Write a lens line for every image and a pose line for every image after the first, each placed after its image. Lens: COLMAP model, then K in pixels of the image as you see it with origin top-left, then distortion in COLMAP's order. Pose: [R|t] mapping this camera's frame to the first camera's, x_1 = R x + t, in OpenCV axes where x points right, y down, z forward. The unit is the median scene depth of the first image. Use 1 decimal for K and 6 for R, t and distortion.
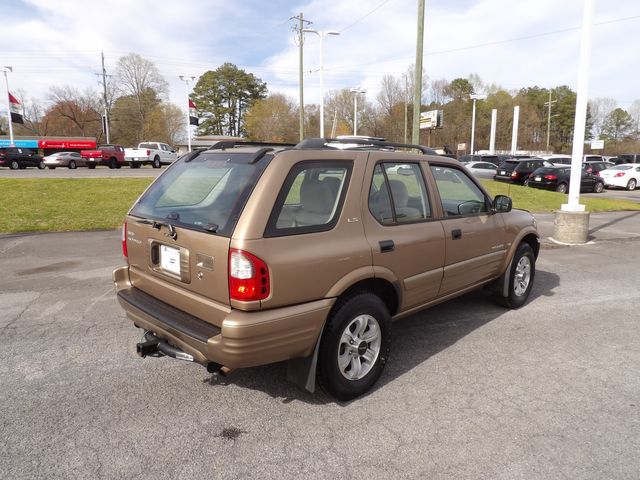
lens RADIAL K [[452.2, 0, 324.3], [0, 452.2, 240.5], [0, 0, 1]] dist [-0.021497, 0.032090]
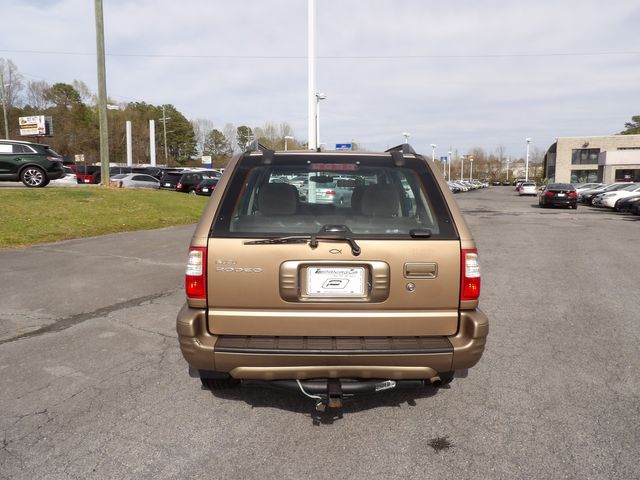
lens RADIAL K [[452.2, 0, 325.5], [0, 452.2, 240.6], [0, 0, 1]] dist [-0.021497, 0.032090]
pose [[0.693289, -0.099123, 0.713811, -0.534517], [0.118969, 0.992648, 0.022295, -0.029680], [-0.710772, 0.069465, 0.699984, 0.243088]]
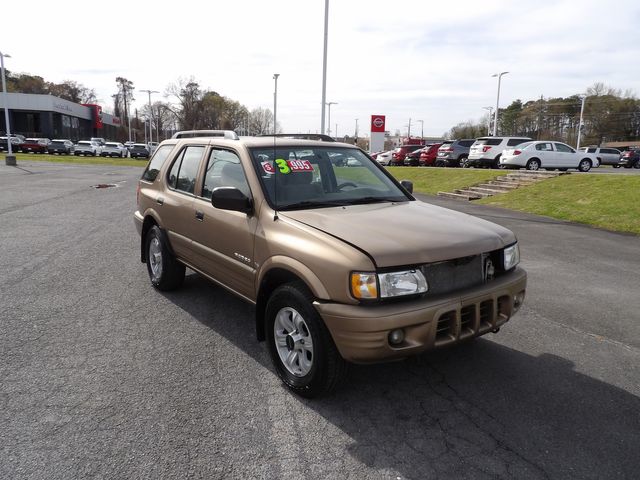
lens RADIAL K [[452.2, 0, 324.7], [0, 452.2, 239.1], [0, 0, 1]] dist [-0.021497, 0.032090]
pose [[-0.139056, 0.176422, -0.974443, 0.944984], [-0.187253, 0.961567, 0.200812, -0.165700], [0.972420, 0.210391, -0.100676, 1.039643]]
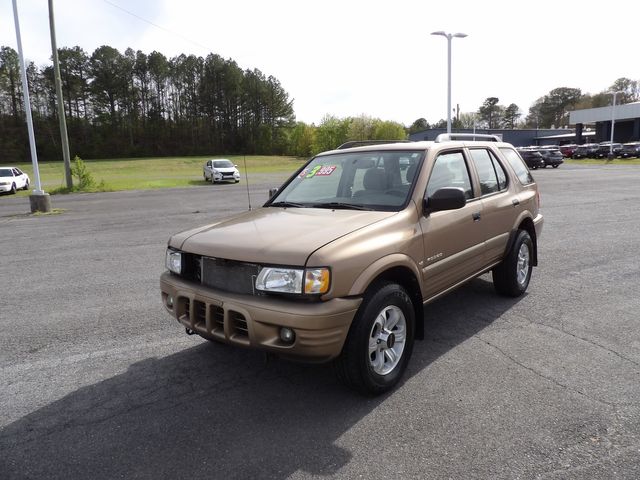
lens RADIAL K [[452.2, 0, 326.7], [0, 452.2, 238.2], [0, 0, 1]] dist [-0.021497, 0.032090]
pose [[-0.996071, 0.045160, -0.076182, 0.295560], [0.018320, 0.946682, 0.321649, -0.272173], [0.086646, 0.318990, -0.943789, 1.698079]]
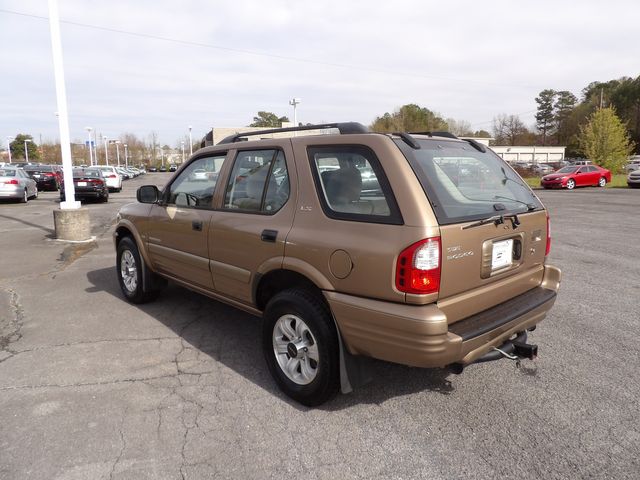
lens RADIAL K [[452.2, 0, 320.4], [0, 452.2, 239.2], [0, 0, 1]] dist [-0.021497, 0.032090]
pose [[0.038222, -0.164858, 0.985576, -0.722575], [0.168386, 0.973256, 0.156267, -0.111831], [-0.984980, 0.159985, 0.064959, 0.743804]]
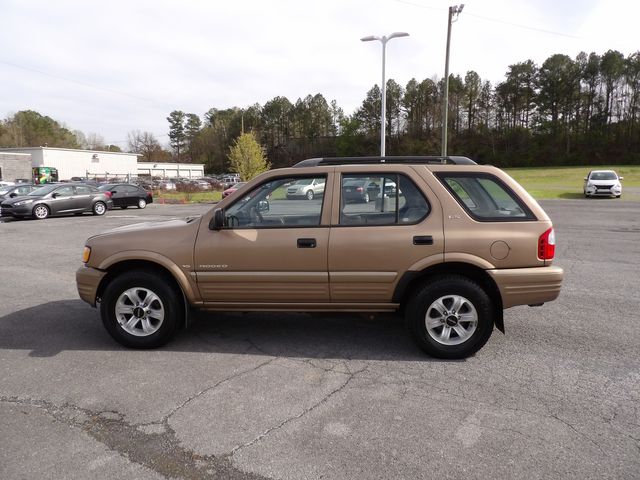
lens RADIAL K [[452.2, 0, 326.0], [0, 452.2, 237.6], [0, 0, 1]] dist [-0.021497, 0.032090]
pose [[-0.669668, -0.096792, 0.736326, -0.603294], [0.121264, 0.963913, 0.236996, -0.238900], [-0.732693, 0.247999, -0.633764, 1.436366]]
